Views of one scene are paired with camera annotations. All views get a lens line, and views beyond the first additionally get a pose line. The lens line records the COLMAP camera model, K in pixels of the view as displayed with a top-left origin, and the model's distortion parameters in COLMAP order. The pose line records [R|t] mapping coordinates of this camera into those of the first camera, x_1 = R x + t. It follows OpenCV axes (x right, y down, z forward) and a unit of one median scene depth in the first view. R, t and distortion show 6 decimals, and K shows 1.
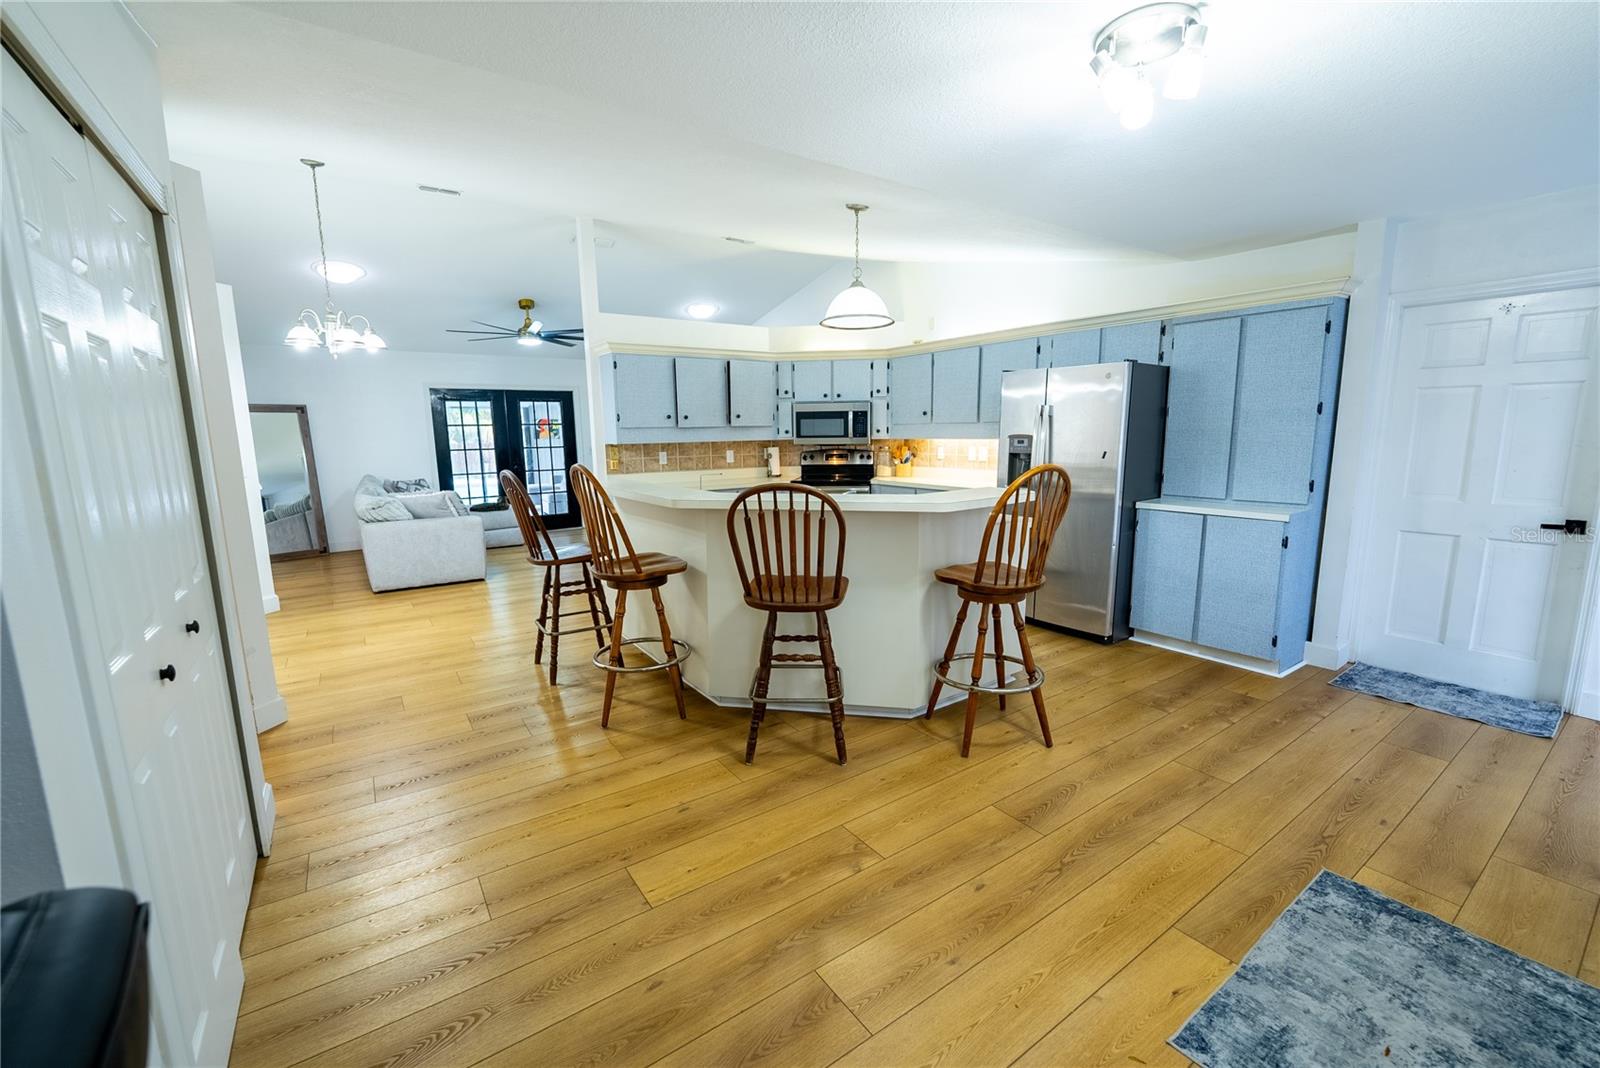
lens RADIAL K [[650.5, 0, 799.6], [0, 650.5, 535.0], [0, 0, 1]] dist [0.001662, -0.000072]
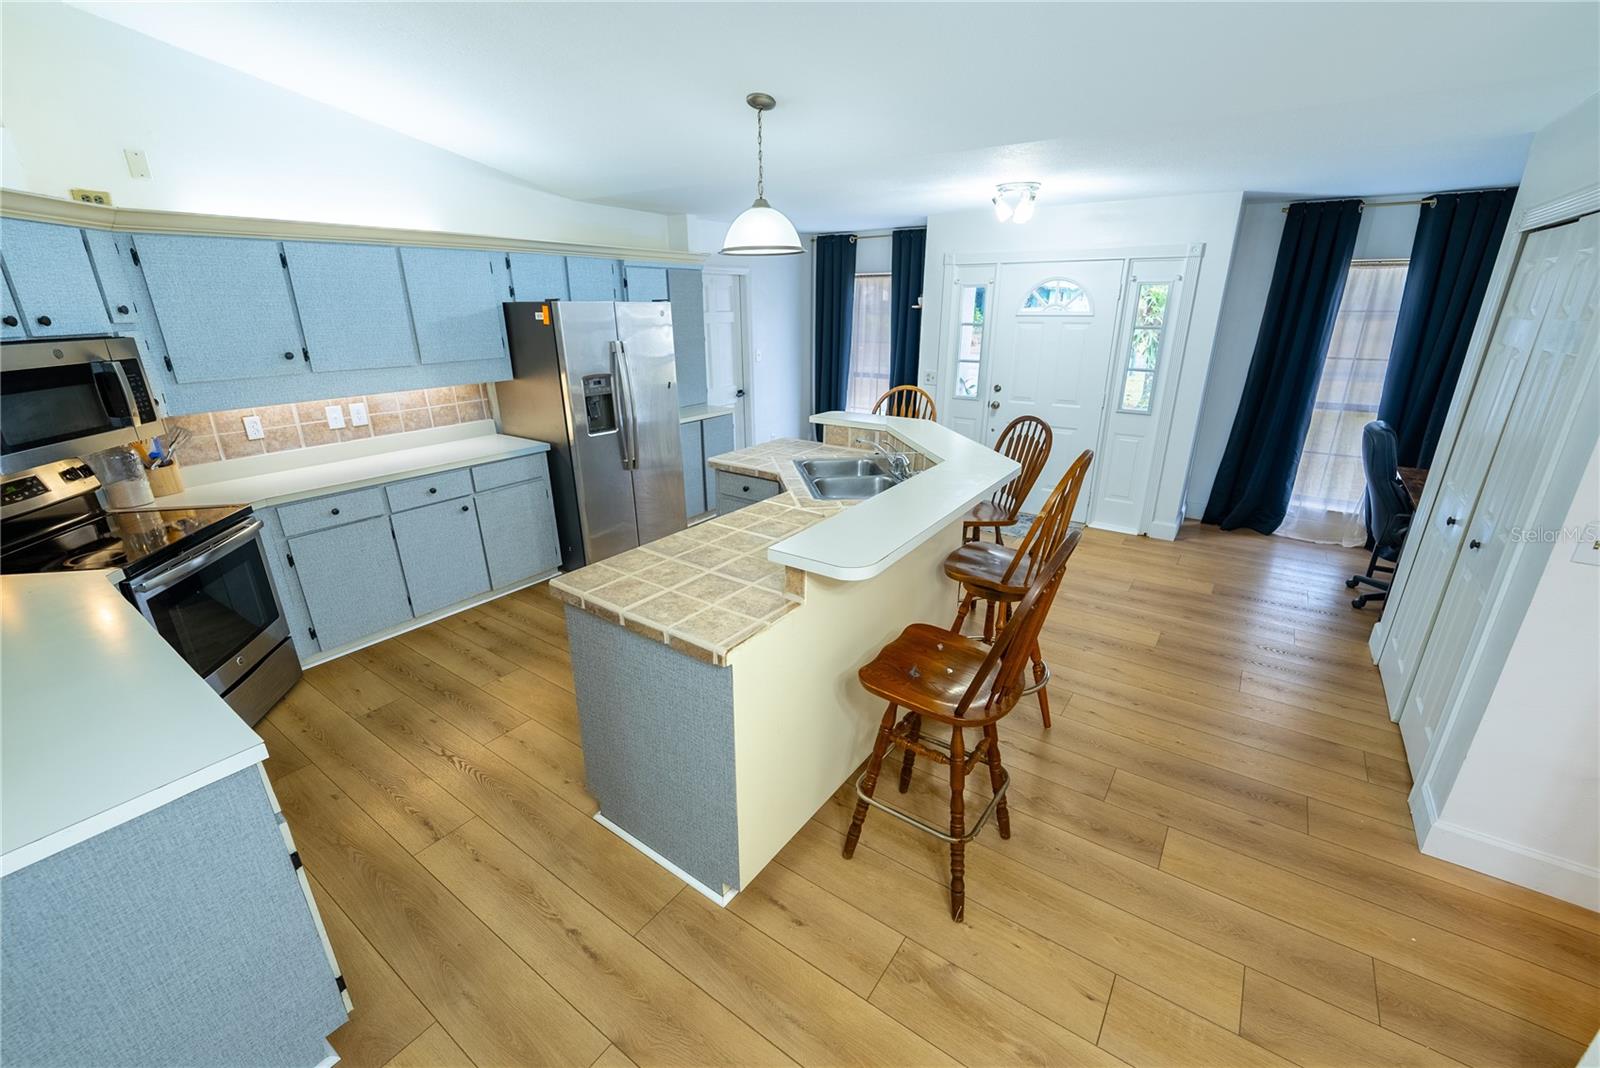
lens RADIAL K [[650.5, 0, 800.9], [0, 650.5, 533.6], [0, 0, 1]] dist [0.001662, -0.000072]
pose [[-0.343713, -0.303274, 0.888755, -0.429675], [0.158775, 0.914023, 0.373300, -0.166157], [-0.925555, 0.269420, -0.266010, 0.701950]]
